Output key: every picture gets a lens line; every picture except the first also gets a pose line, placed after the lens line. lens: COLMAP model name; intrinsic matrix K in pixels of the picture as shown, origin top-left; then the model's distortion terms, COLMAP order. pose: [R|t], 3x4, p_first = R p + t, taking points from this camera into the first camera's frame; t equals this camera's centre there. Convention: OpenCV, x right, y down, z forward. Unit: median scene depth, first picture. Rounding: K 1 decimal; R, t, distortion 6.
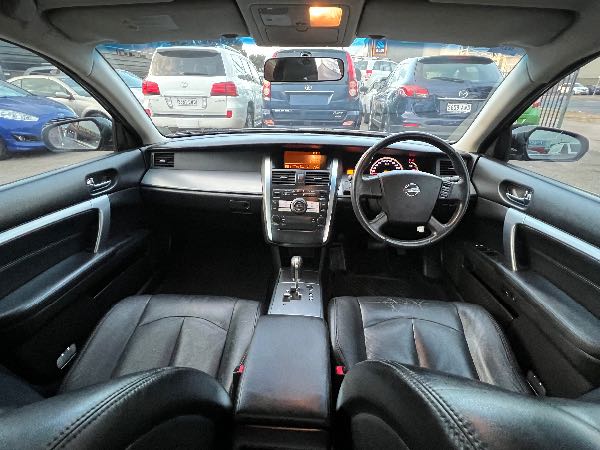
lens RADIAL K [[304.2, 0, 294.4], [0, 304.2, 224.4], [0, 0, 1]] dist [0.000928, 0.000231]
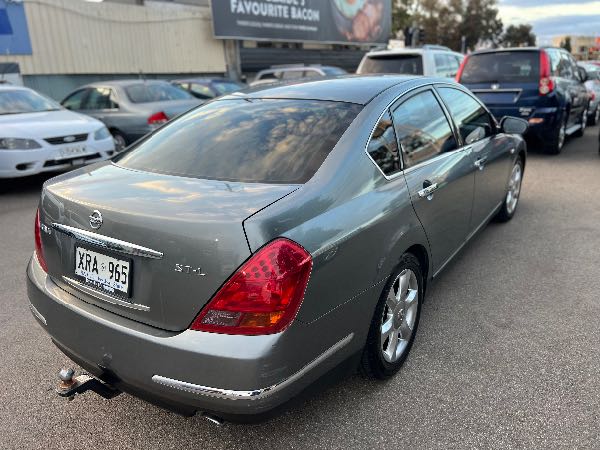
lens RADIAL K [[447.7, 0, 300.7], [0, 447.7, 222.9], [0, 0, 1]] dist [0.031076, -0.030839]
pose [[0.858260, 0.126586, -0.497359, 1.126899], [-0.178675, 0.982177, -0.058346, 0.806703], [0.481109, 0.138942, 0.865580, -2.195282]]
